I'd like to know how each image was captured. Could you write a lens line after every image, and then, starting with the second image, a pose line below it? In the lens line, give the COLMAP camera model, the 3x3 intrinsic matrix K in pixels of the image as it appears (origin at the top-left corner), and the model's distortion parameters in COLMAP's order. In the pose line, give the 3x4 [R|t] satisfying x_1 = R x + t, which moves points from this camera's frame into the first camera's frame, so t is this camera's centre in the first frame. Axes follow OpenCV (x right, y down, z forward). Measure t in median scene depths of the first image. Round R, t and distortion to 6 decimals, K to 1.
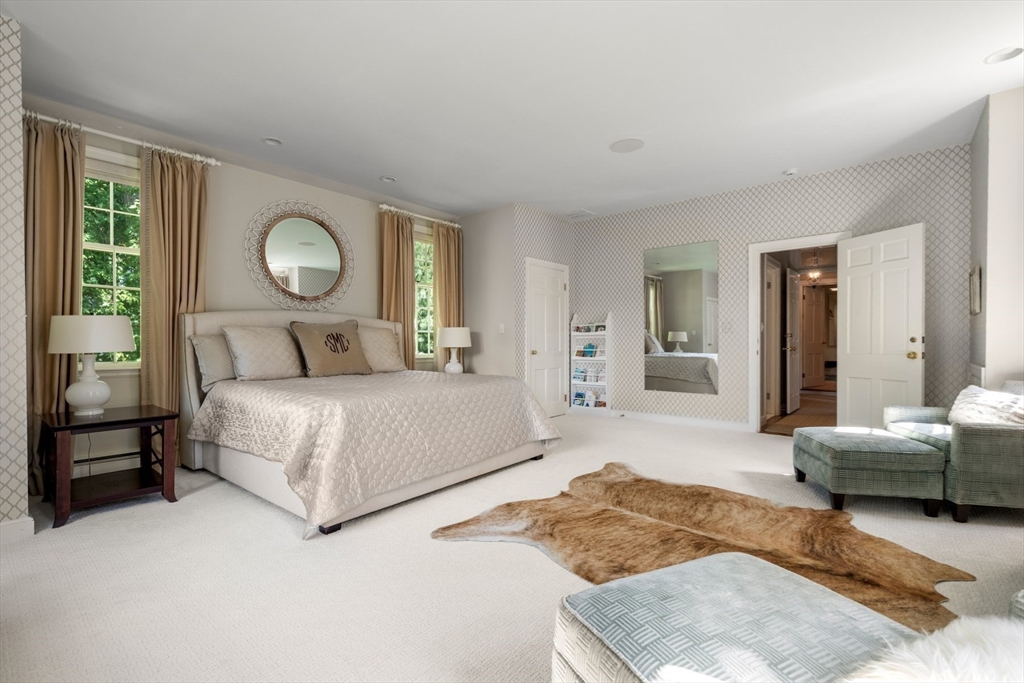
lens RADIAL K [[455.1, 0, 512.0], [0, 455.1, 341.5], [0, 0, 1]] dist [0.001152, 0.000092]
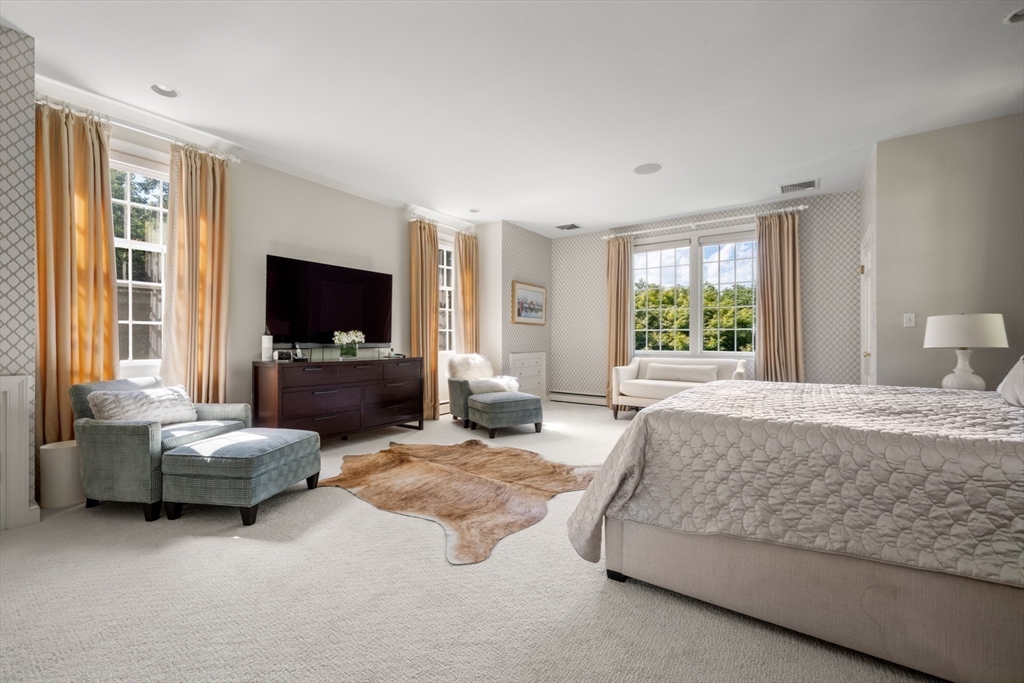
lens RADIAL K [[431.2, 0, 512.0], [0, 431.2, 341.5], [0, 0, 1]] dist [-0.000678, -0.000174]
pose [[-0.996366, 0.003951, -0.085078, 0.307508], [0.003740, 0.999990, 0.002632, -0.000102], [0.085087, 0.002304, -0.996371, 2.142523]]
